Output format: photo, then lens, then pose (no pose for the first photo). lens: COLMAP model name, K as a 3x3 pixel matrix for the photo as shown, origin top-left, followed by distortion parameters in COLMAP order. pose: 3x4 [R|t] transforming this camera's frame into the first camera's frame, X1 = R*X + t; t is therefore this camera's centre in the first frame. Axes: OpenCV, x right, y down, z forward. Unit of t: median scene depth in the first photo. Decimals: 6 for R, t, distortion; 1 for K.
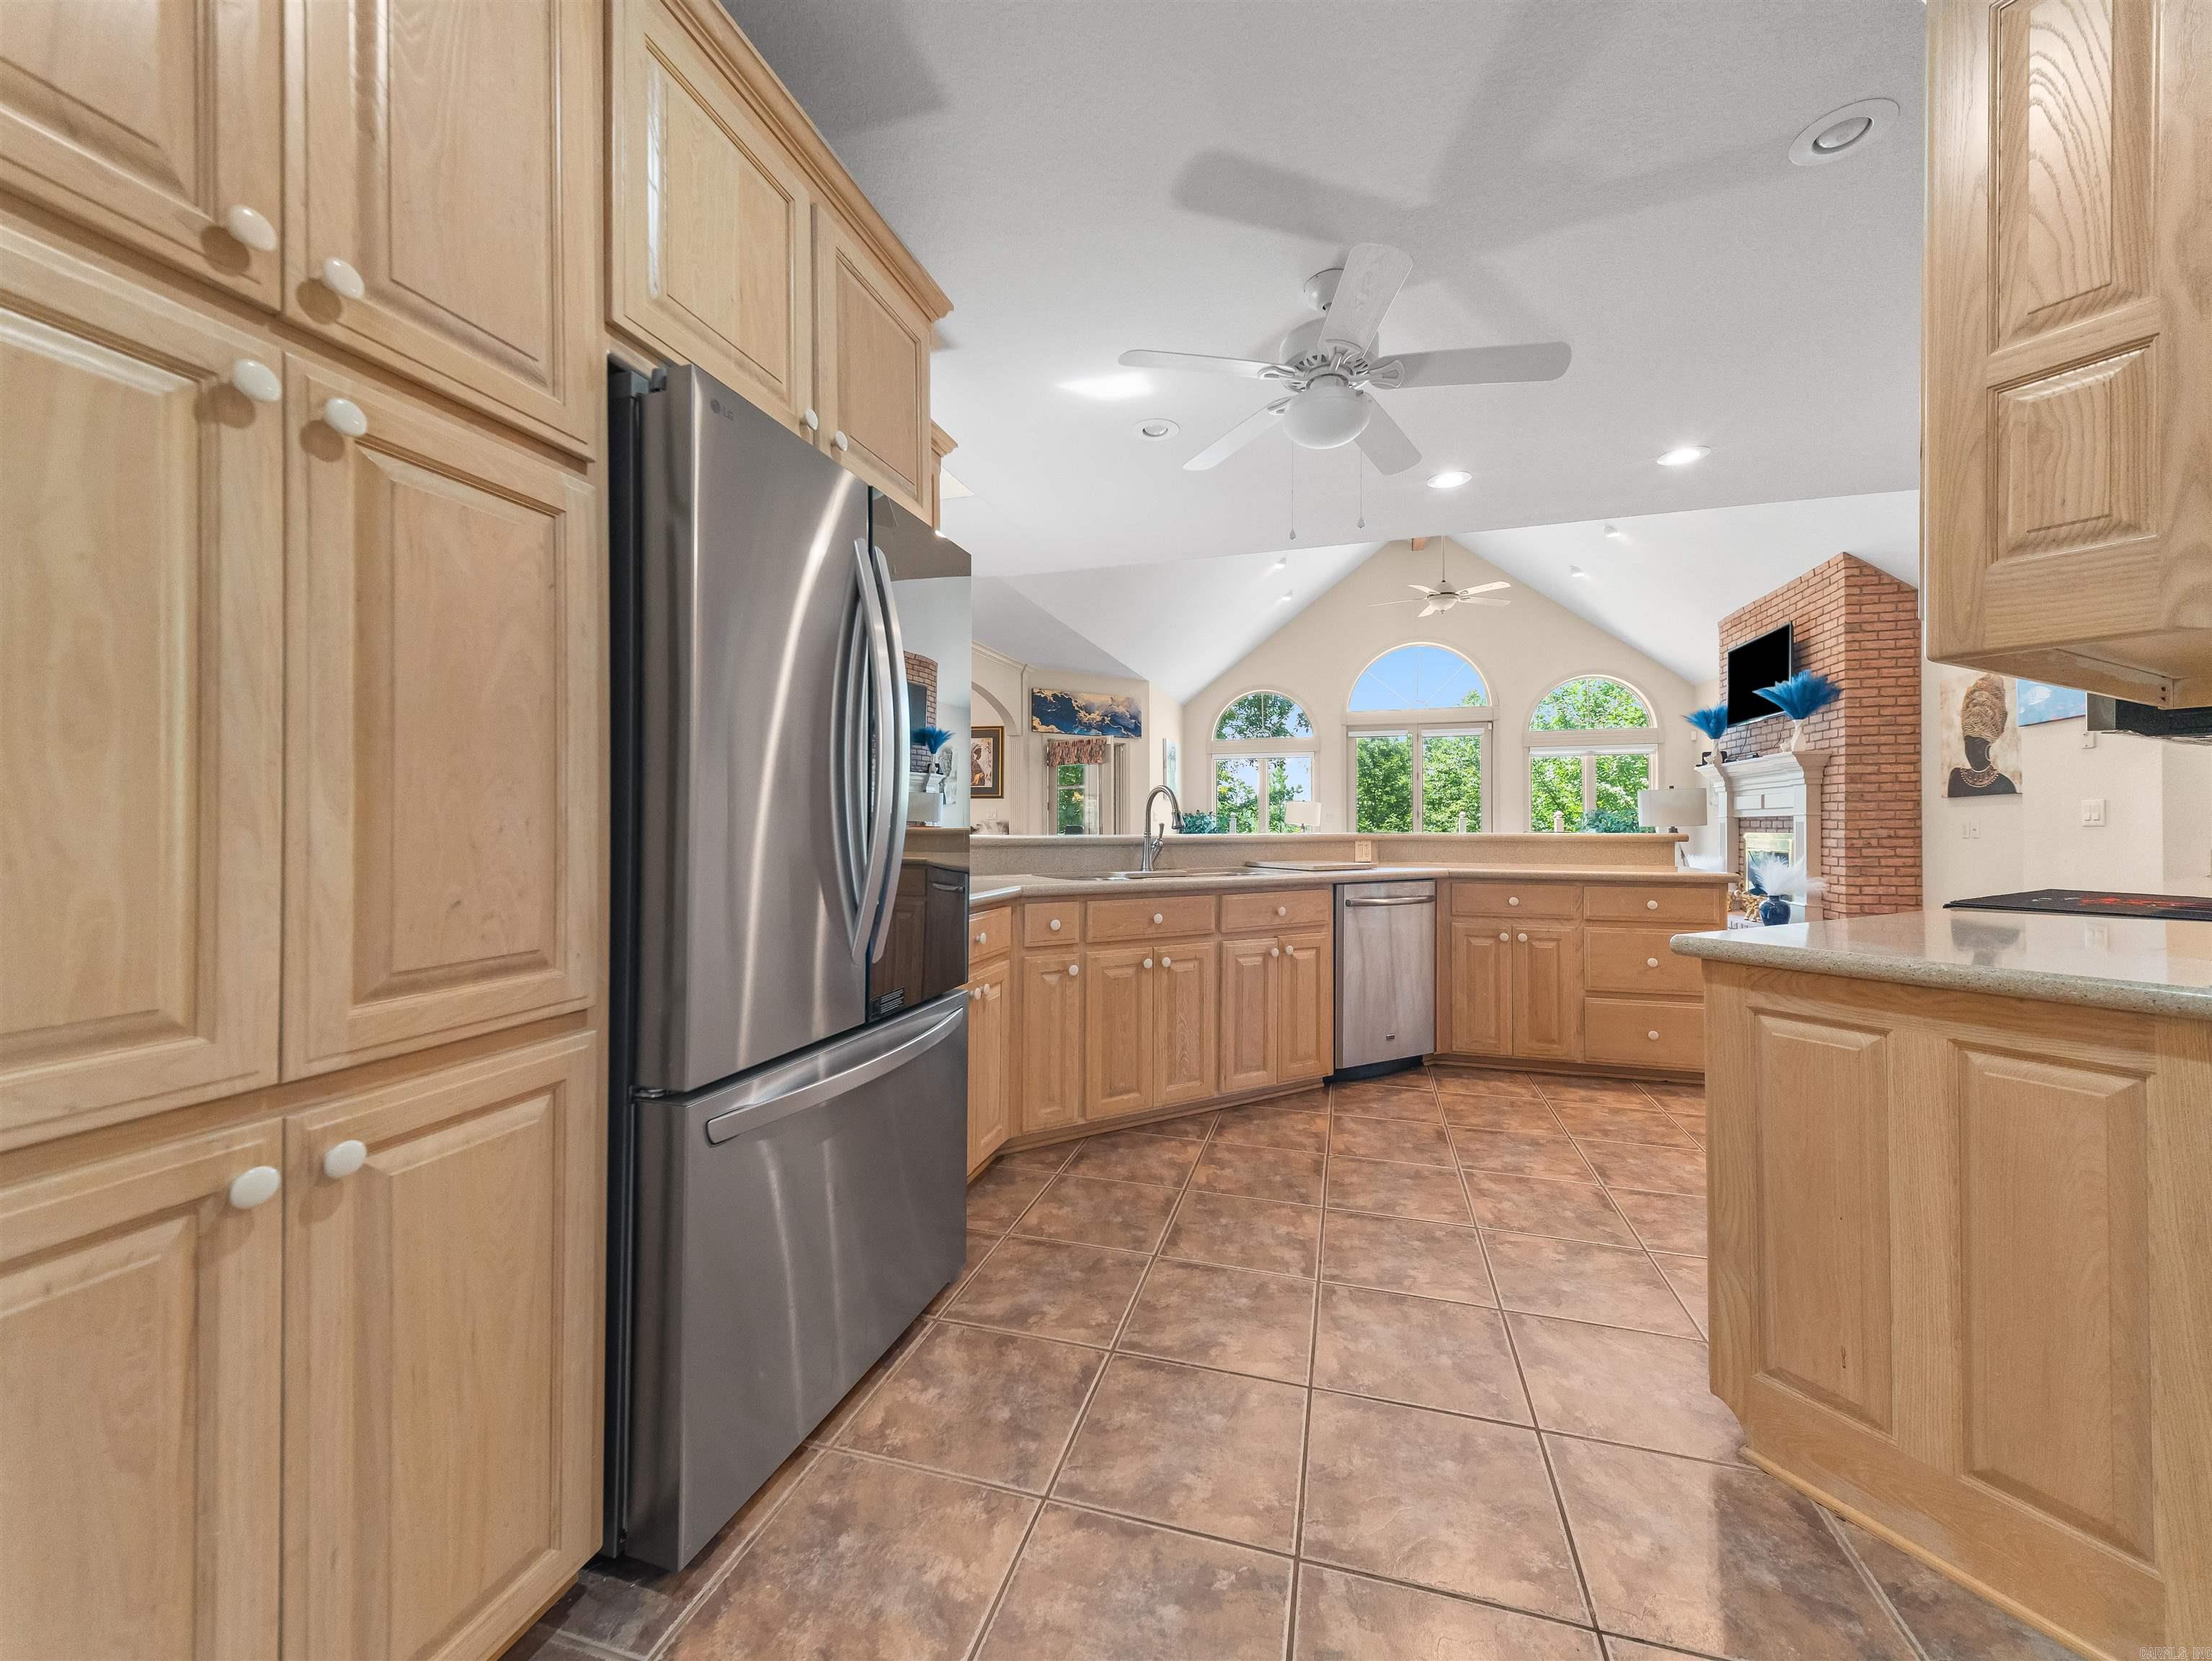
lens RADIAL K [[857.9, 0, 1093.4], [0, 857.9, 820.9], [0, 0, 1]] dist [0.028094, -0.005362]
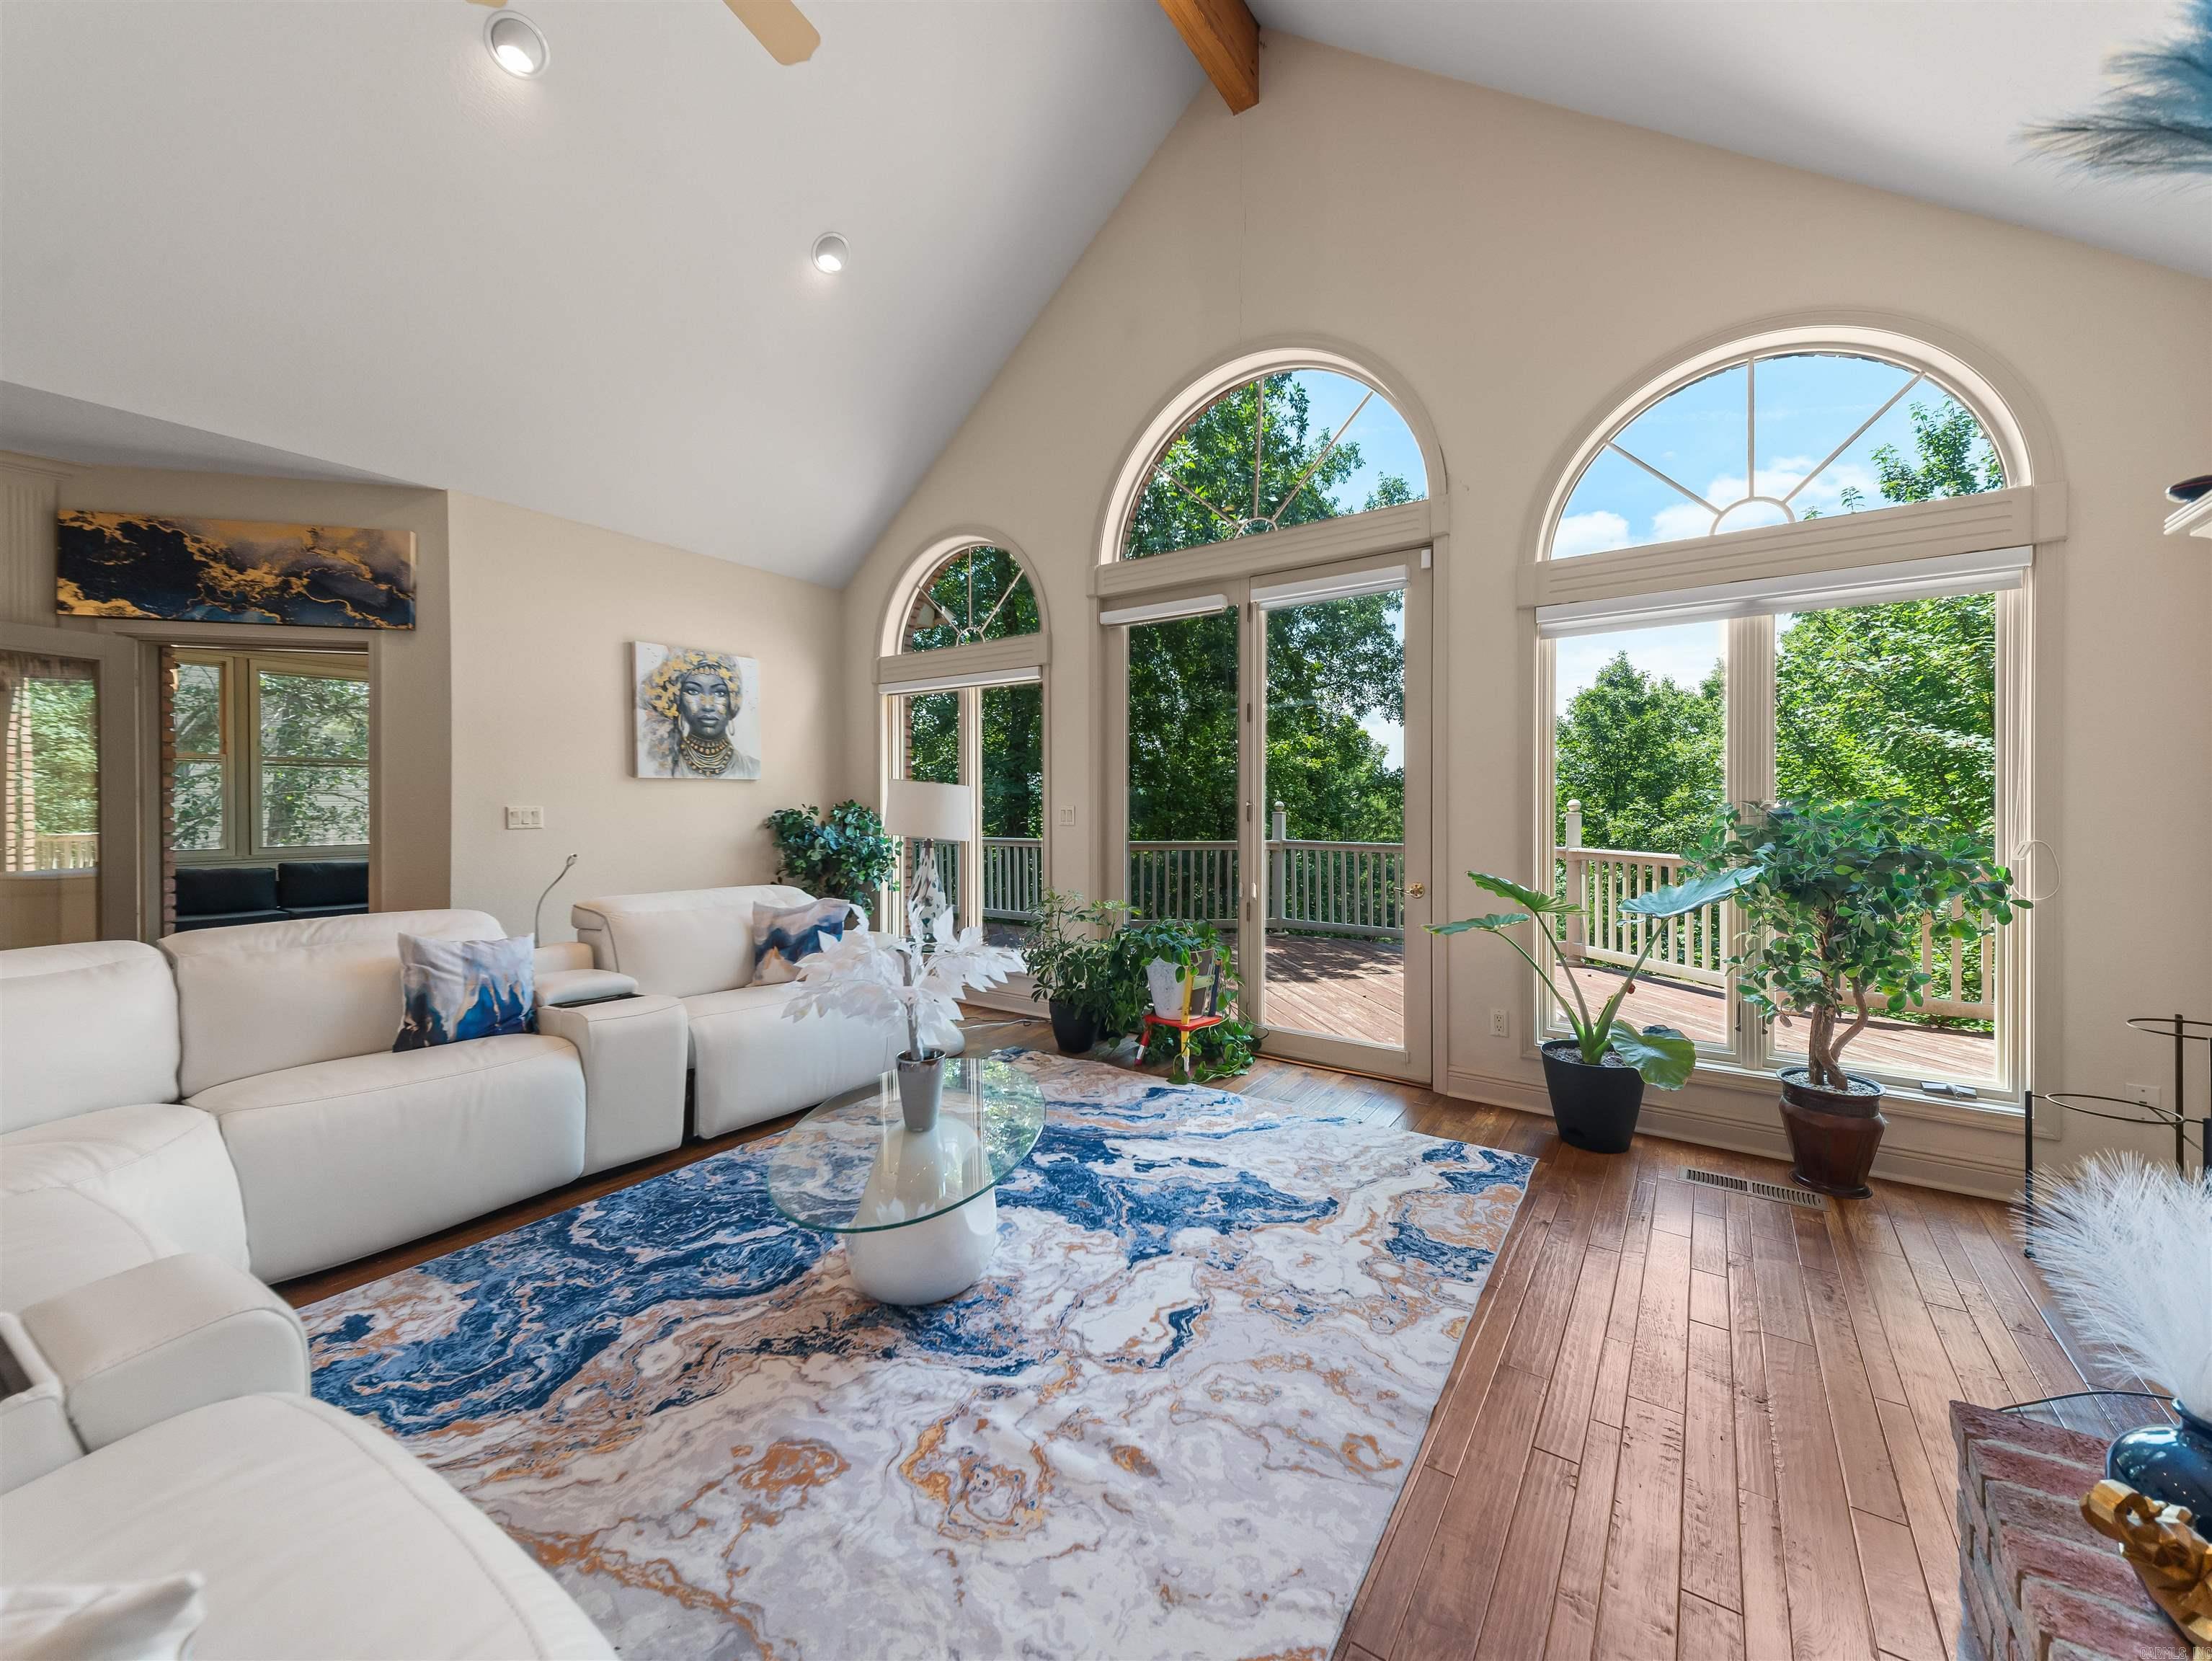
lens RADIAL K [[857.9, 0, 1113.1], [0, 857.9, 814.0], [0, 0, 1]] dist [0.028094, -0.005362]
pose [[0.951132, -0.000715, -0.308785, 0.515164], [0.004469, 0.999924, 0.011448, -0.011617], [0.308754, -0.012269, 0.951063, 0.724067]]
